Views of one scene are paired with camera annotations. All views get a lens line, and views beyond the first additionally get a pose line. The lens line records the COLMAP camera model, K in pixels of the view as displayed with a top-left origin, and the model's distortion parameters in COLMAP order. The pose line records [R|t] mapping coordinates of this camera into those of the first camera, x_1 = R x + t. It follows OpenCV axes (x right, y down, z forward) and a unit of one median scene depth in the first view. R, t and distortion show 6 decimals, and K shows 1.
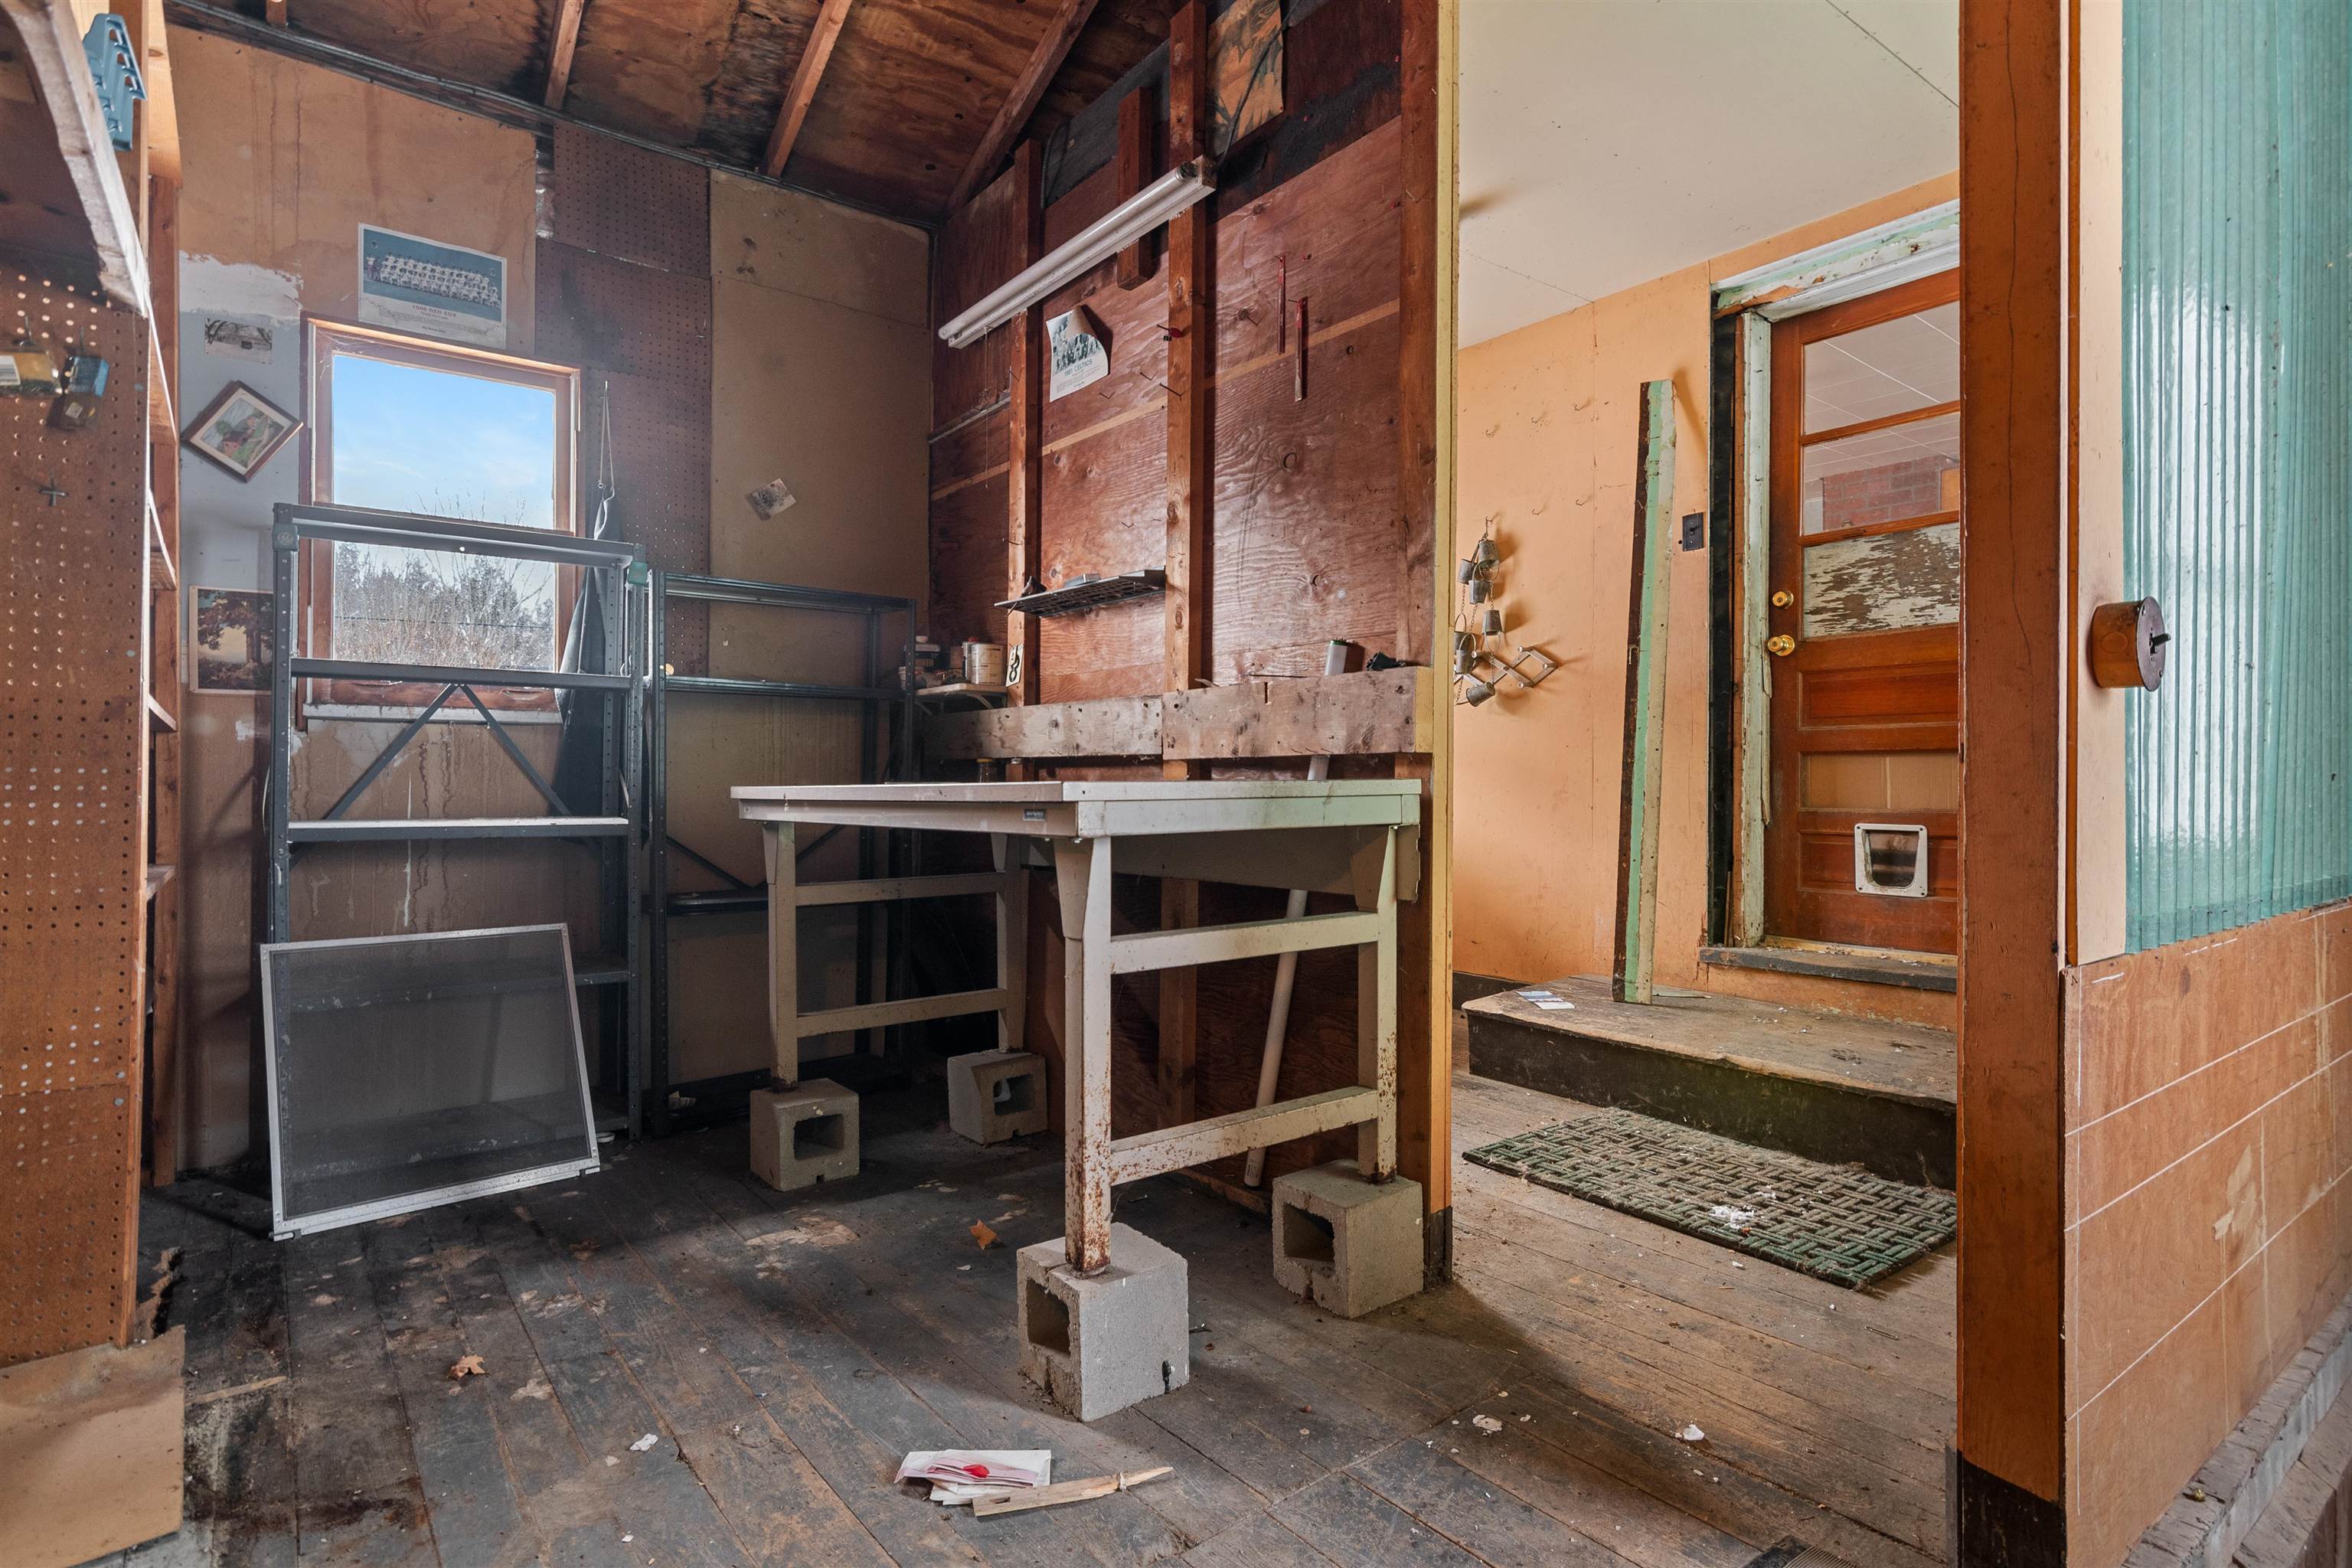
lens RADIAL K [[1196.2, 0, 1152.2], [0, 1196.2, 777.5], [0, 0, 1]] dist [0.001010, -0.000912]
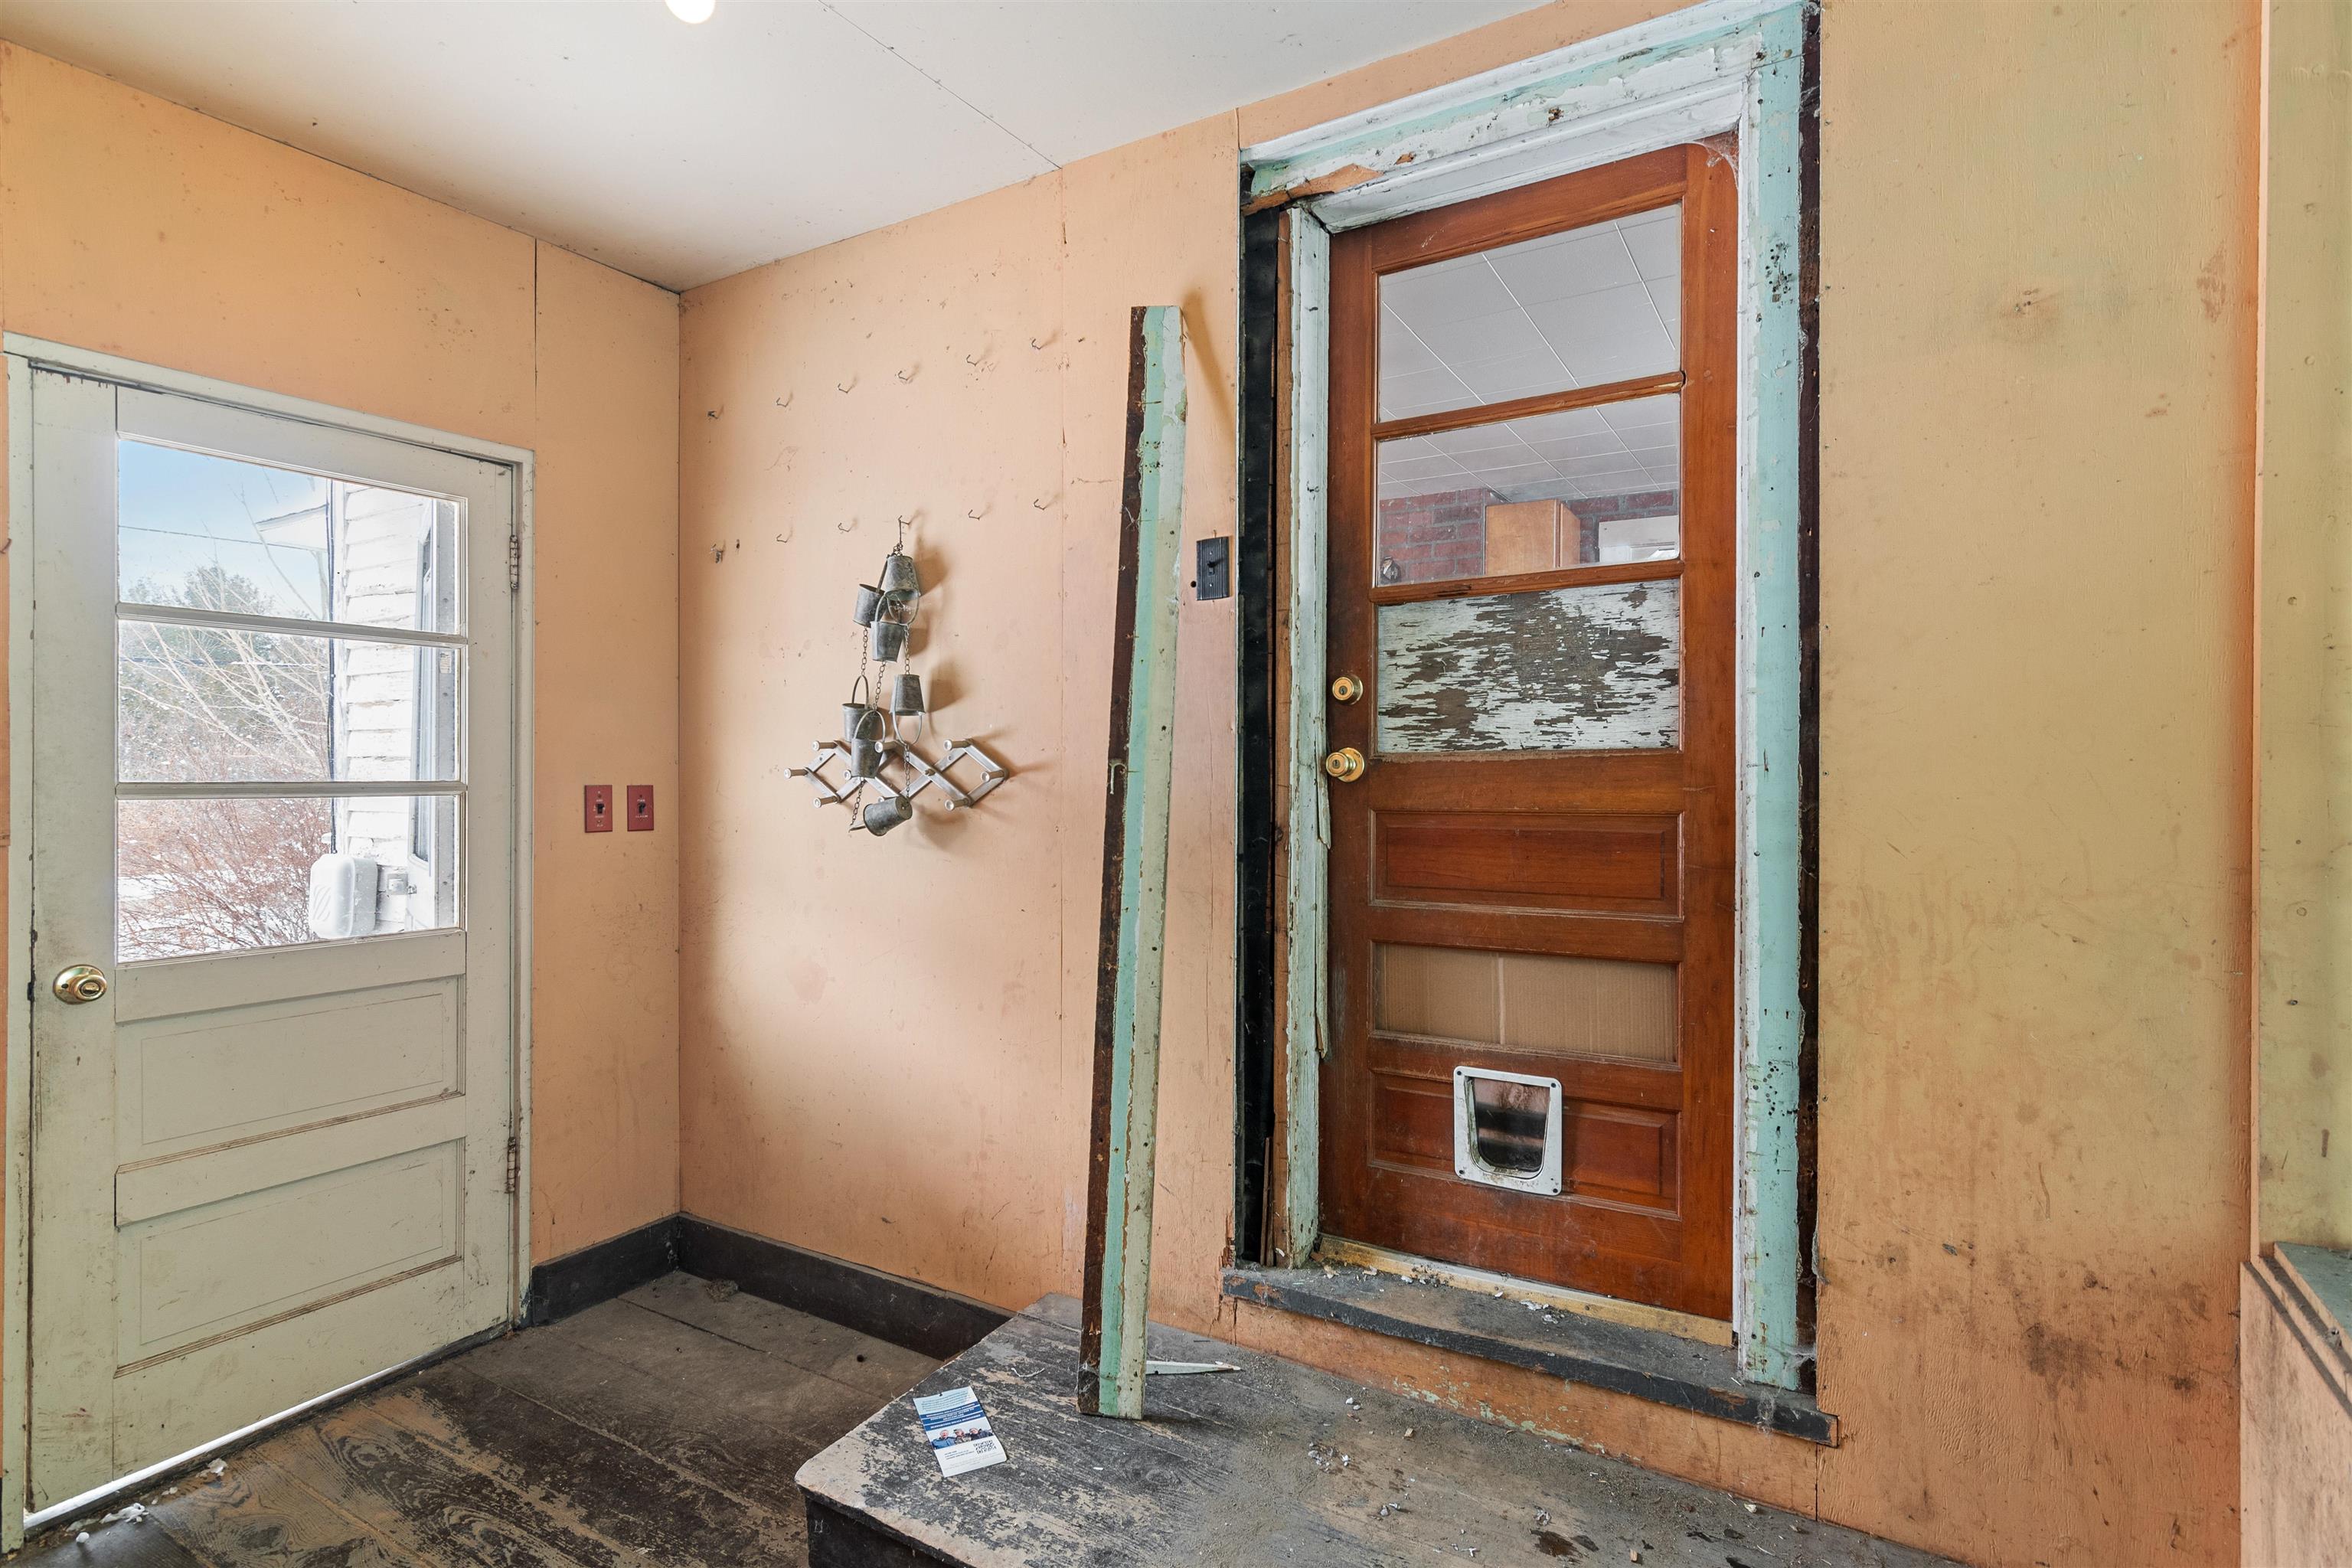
lens RADIAL K [[1196.2, 0, 1175.4], [0, 1196.2, 784.5], [0, 0, 1]] dist [0.001010, -0.000912]
pose [[0.927855, -0.003778, 0.372921, 0.217752], [0.000331, 0.999957, 0.009307, -0.105993], [-0.372940, -0.008512, 0.927816, 0.465663]]
